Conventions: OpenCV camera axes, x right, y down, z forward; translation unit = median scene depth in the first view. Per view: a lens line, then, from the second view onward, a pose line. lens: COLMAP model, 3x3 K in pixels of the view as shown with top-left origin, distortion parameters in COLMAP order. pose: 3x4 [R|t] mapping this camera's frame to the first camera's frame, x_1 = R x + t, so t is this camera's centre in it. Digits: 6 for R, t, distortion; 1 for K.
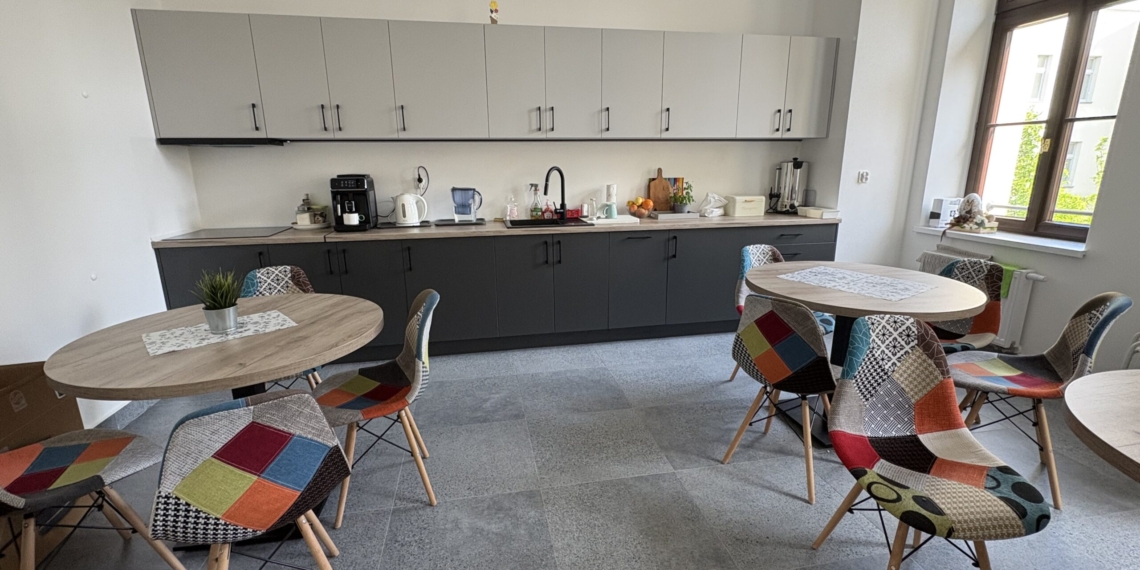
lens RADIAL K [[494.6, 0, 568.1], [0, 494.6, 286.1], [0, 0, 1]] dist [0.000285, 0.000079]
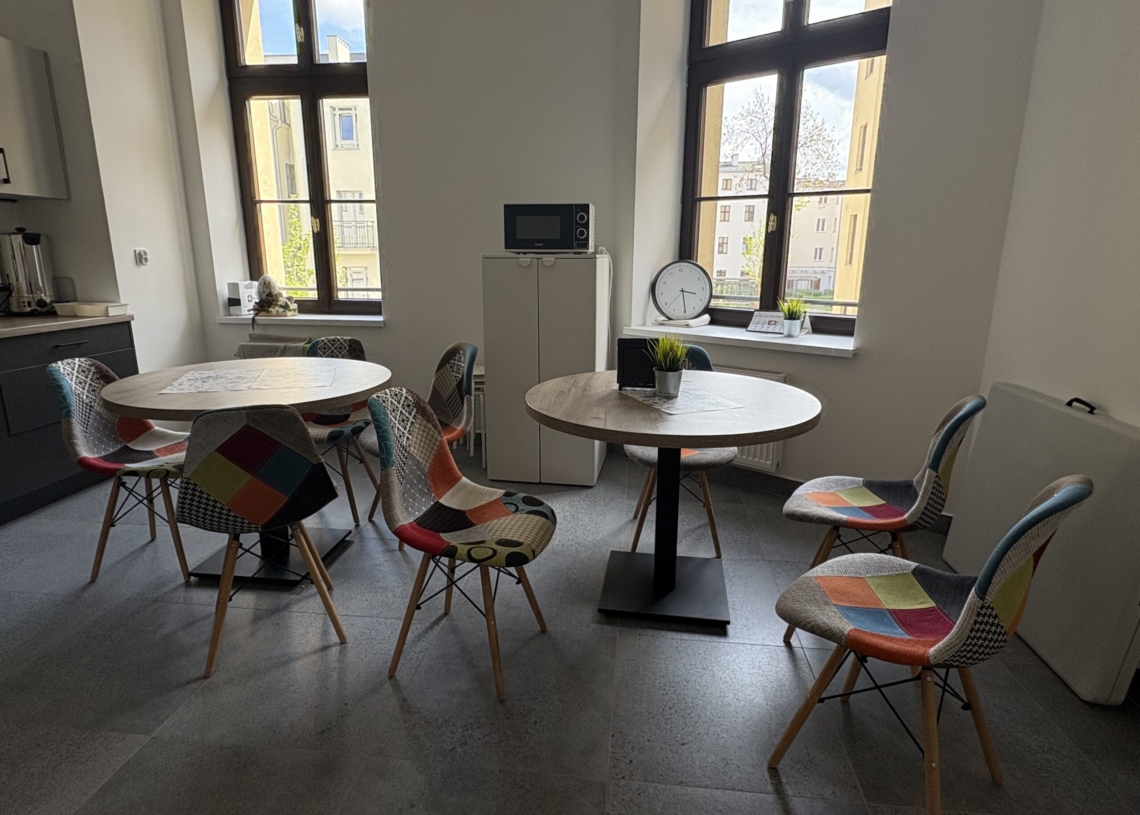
lens RADIAL K [[624.1, 0, 568.8], [0, 624.1, 405.0], [0, 0, 1]] dist [-0.003548, -0.001407]
pose [[0.298183, -0.214025, 0.930204, -0.146119], [0.219922, 0.963722, 0.151240, -0.006419], [-0.928828, 0.159476, 0.334435, 0.135588]]
